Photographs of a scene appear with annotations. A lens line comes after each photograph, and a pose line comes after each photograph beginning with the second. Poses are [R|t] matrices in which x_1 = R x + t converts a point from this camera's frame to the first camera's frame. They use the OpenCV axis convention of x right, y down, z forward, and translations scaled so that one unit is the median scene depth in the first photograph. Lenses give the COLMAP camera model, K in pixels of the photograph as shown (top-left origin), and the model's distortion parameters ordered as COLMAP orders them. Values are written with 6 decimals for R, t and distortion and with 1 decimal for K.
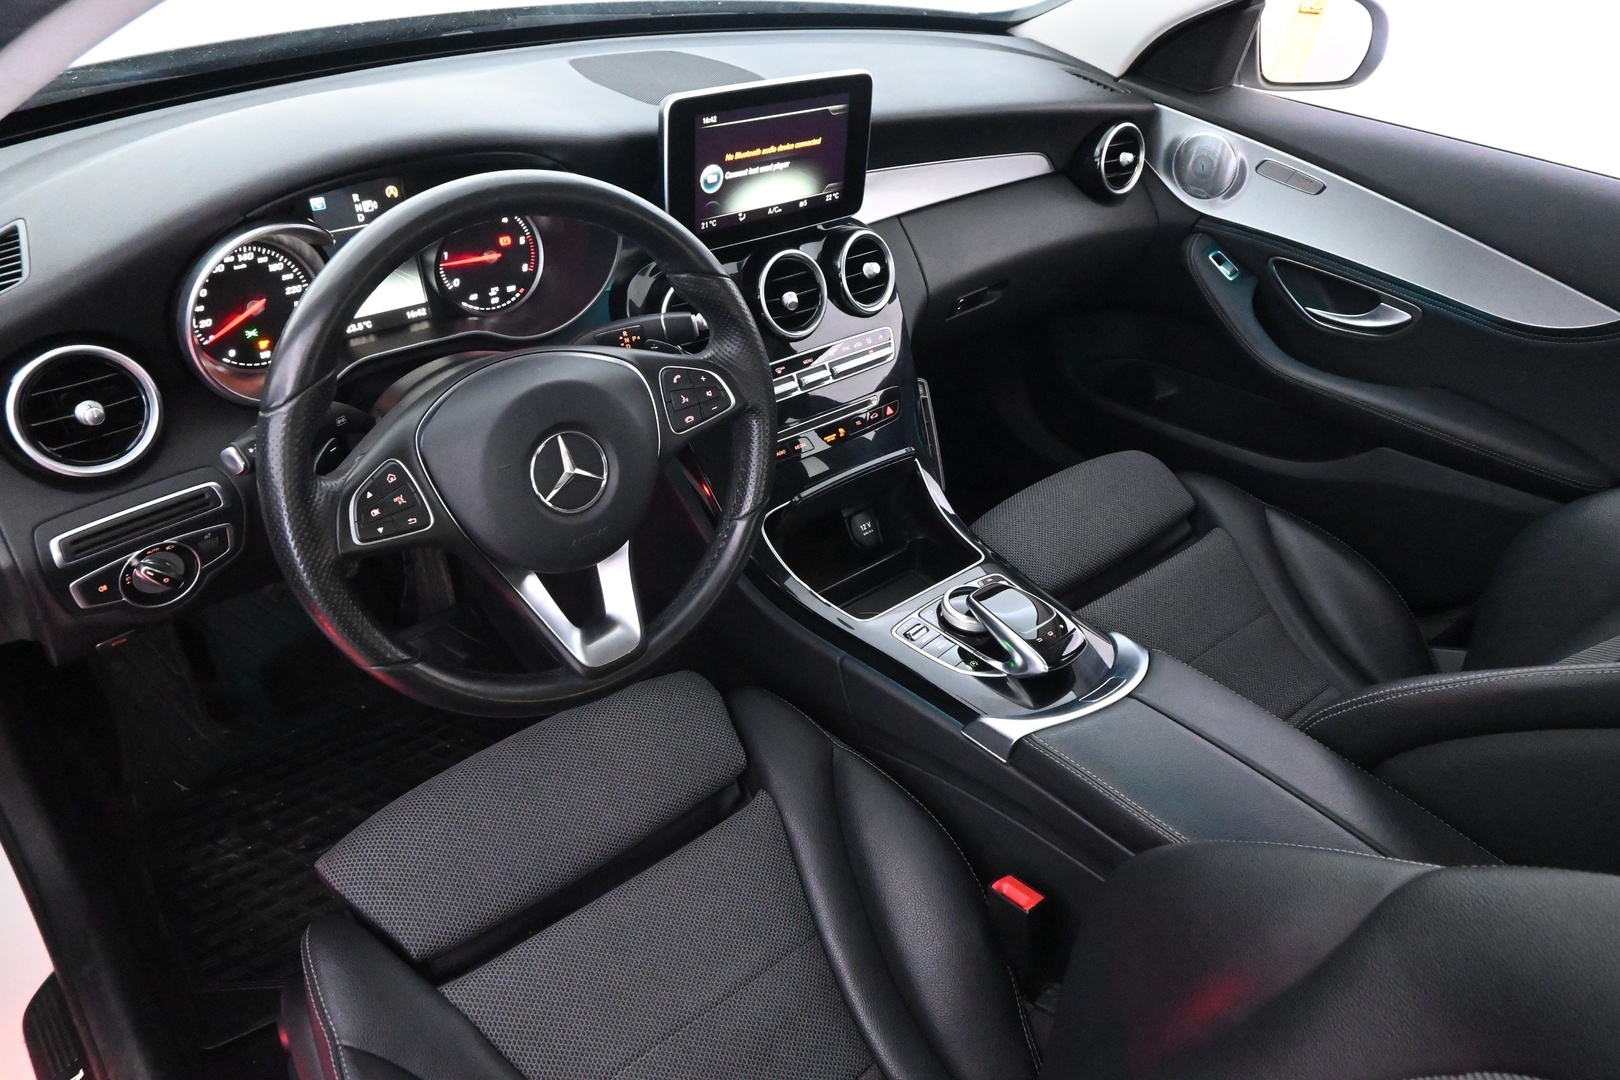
lens RADIAL K [[1136.7, 0, 810.0], [0, 1136.7, 540.0], [0, 0, 1]] dist [-0.004544, -0.002126]
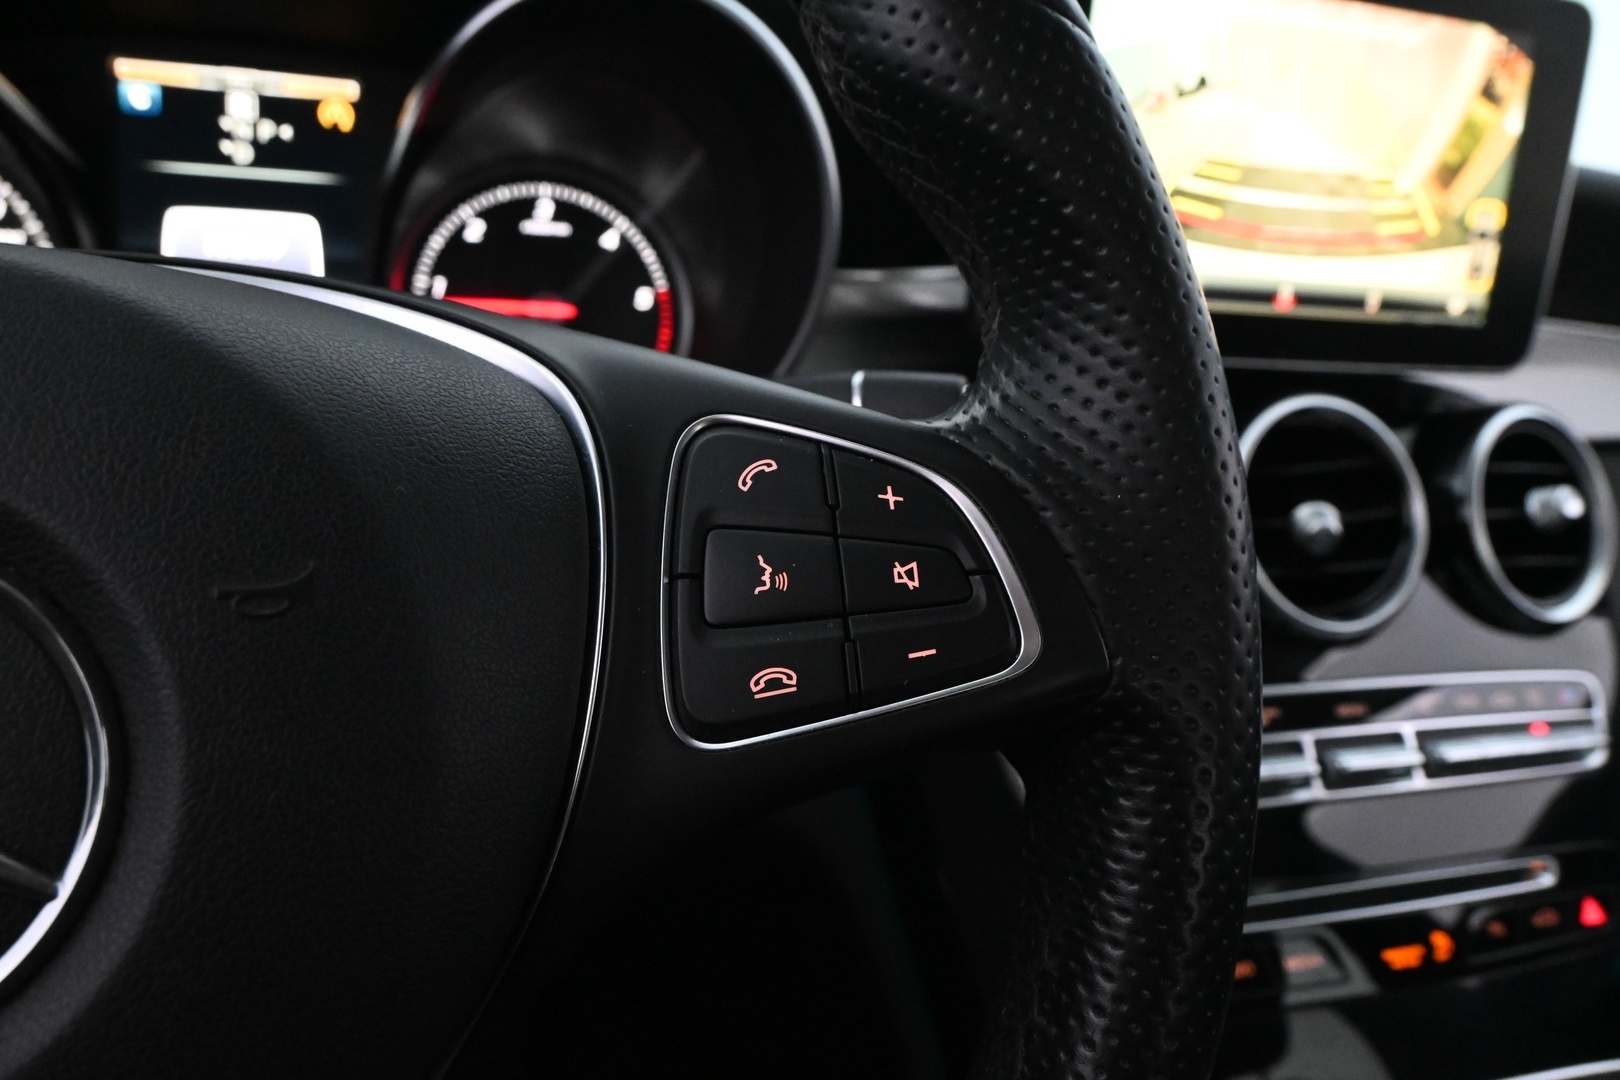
lens RADIAL K [[1265.9, 0, 810.0], [0, 1265.9, 540.0], [0, 0, 1]] dist [-0.001125, 0.007038]
pose [[0.925059, 0.104921, -0.365045, -0.019117], [-0.230272, 0.919243, -0.319322, -0.046492], [0.302062, 0.379451, 0.874514, 0.609490]]
